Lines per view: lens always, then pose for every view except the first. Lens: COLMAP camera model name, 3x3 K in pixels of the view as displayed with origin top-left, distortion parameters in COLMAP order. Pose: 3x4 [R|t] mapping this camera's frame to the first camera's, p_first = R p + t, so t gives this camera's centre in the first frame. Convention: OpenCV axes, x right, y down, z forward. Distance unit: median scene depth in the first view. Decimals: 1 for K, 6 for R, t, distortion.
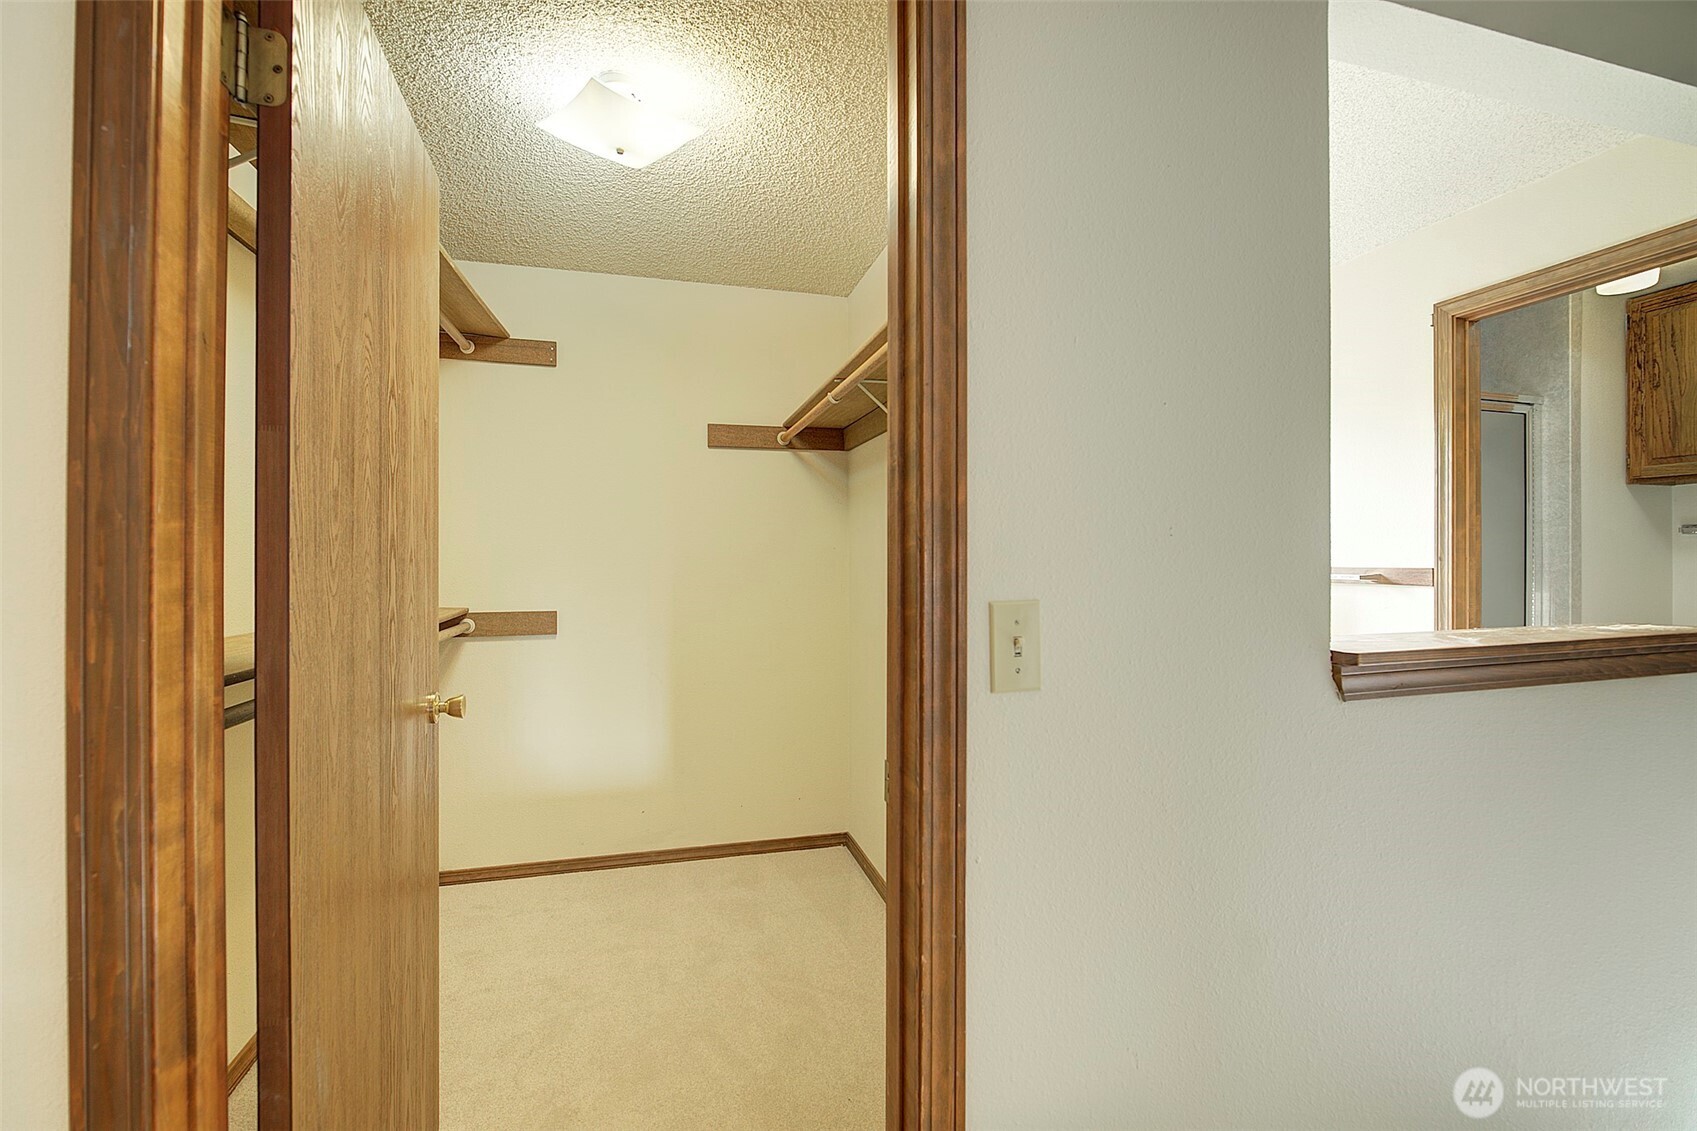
lens RADIAL K [[740.9, 0, 849.8], [0, 740.9, 560.7], [0, 0, 1]] dist [-0.003638, 0.001159]
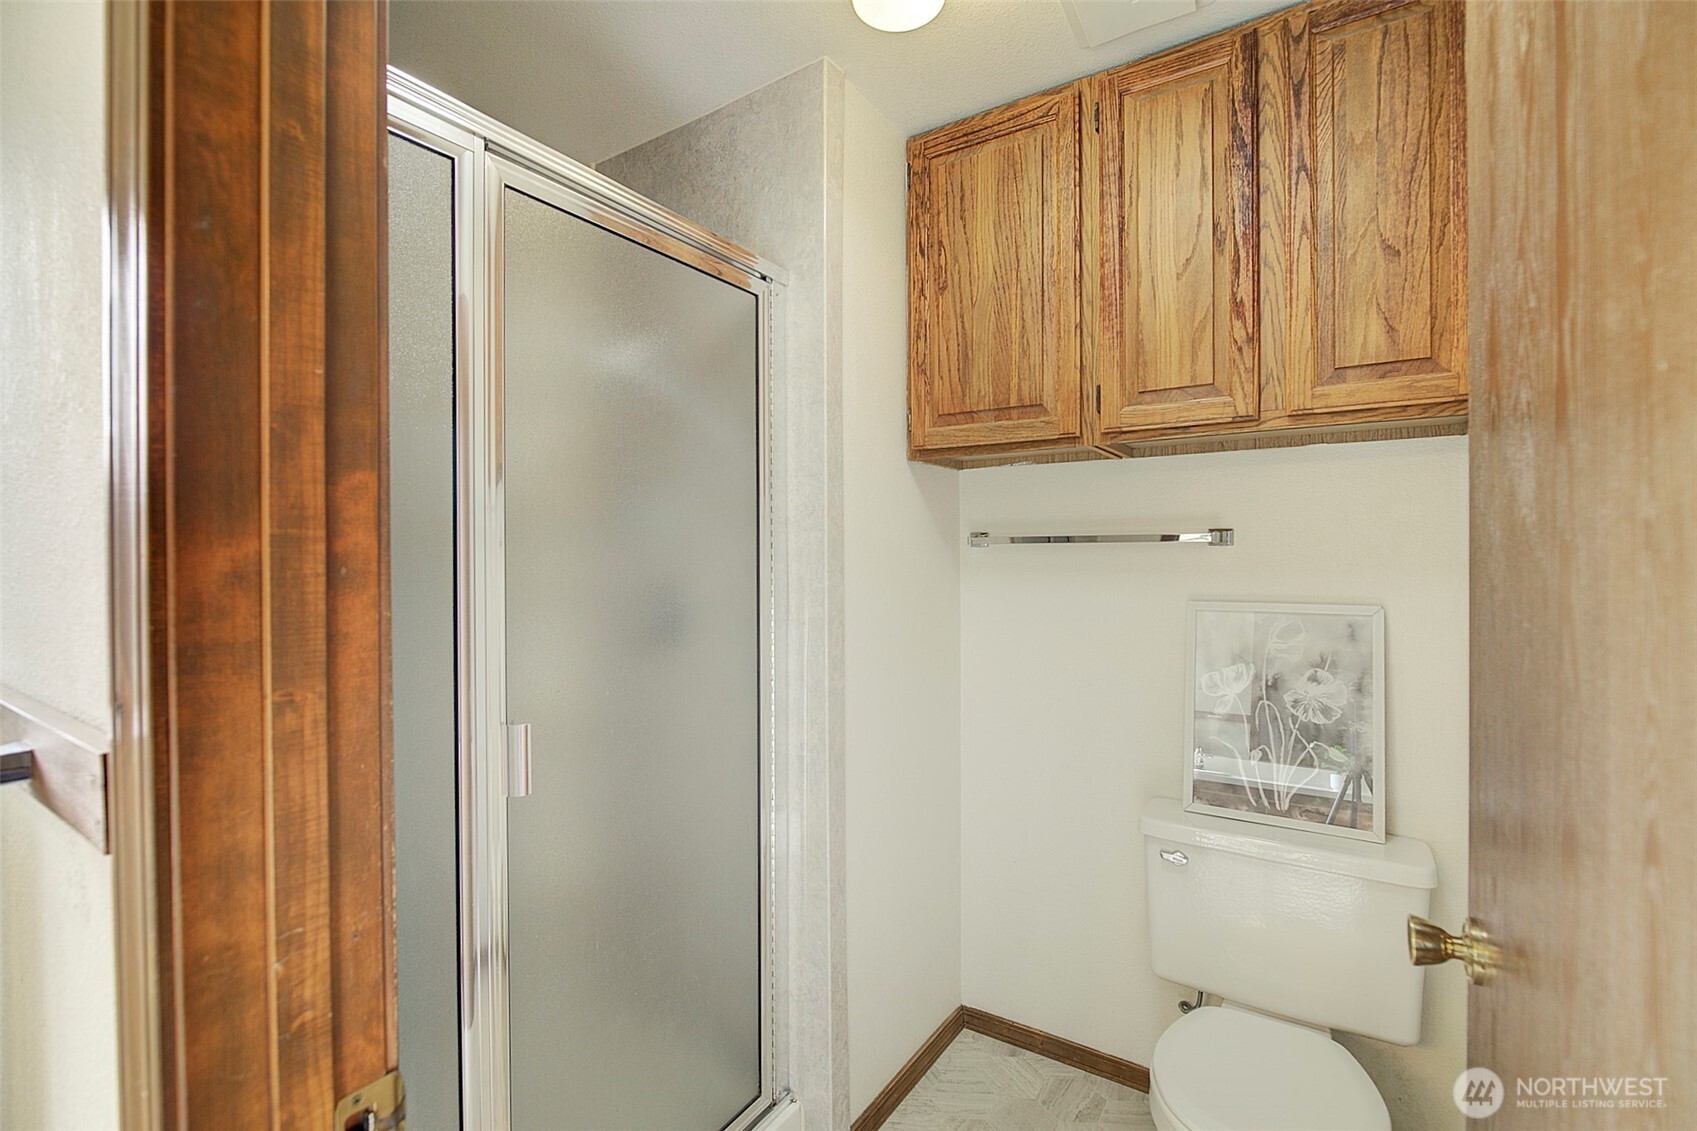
lens RADIAL K [[740.9, 0, 849.8], [0, 740.9, 560.7], [0, 0, 1]] dist [-0.003638, 0.001159]
pose [[0.758606, -0.007266, 0.651509, 0.652671], [0.003547, 0.999969, 0.007022, -0.030068], [-0.651540, -0.003016, 0.758608, 0.602628]]
